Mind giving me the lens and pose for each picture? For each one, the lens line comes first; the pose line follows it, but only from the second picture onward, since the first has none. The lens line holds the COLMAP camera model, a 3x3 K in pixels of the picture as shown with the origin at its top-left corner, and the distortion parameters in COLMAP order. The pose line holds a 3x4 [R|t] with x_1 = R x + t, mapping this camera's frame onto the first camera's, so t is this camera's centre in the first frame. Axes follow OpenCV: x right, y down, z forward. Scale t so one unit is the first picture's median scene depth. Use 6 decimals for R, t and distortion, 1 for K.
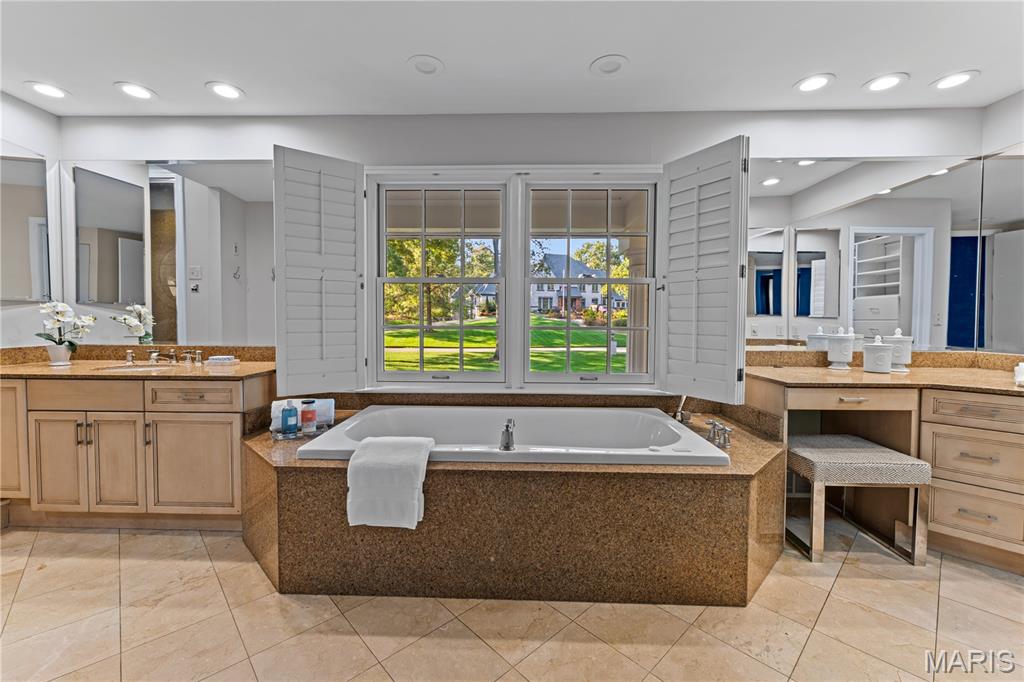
lens RADIAL K [[419.1, 0, 511.9], [0, 419.1, 333.2], [0, 0, 1]] dist [-0.001950, -0.000288]
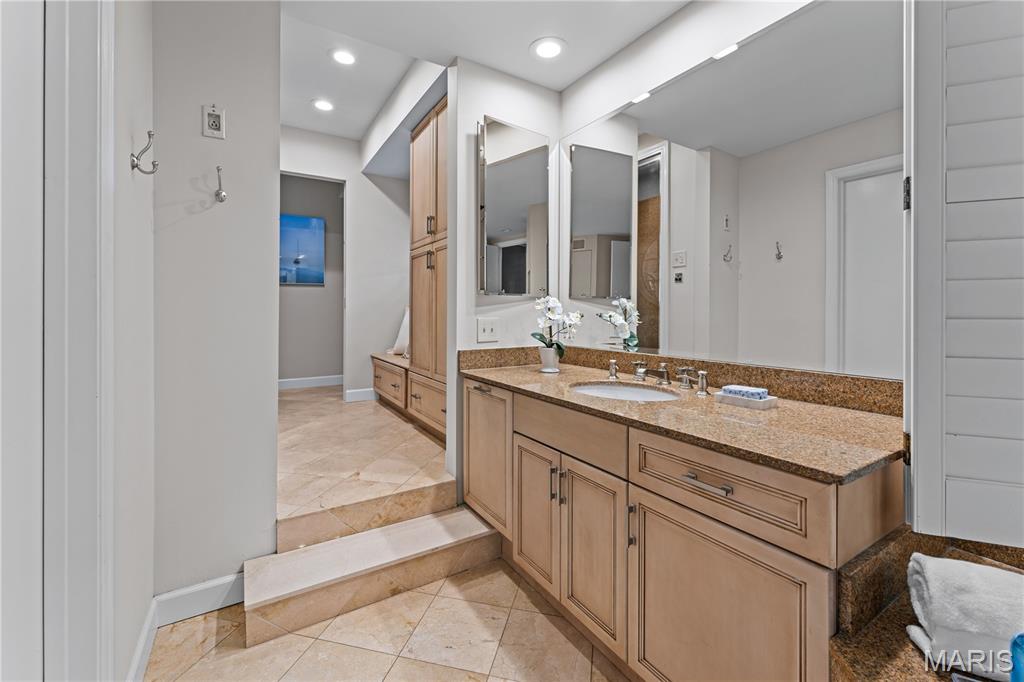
lens RADIAL K [[424.3, 0, 506.9], [0, 424.3, 316.5], [0, 0, 1]] dist [0.002970, 0.000307]
pose [[0.541987, 0.001534, -0.840385, -0.397483], [-0.025985, 0.999551, -0.014934, -0.018148], [0.839985, 0.029931, 0.541783, 0.446227]]
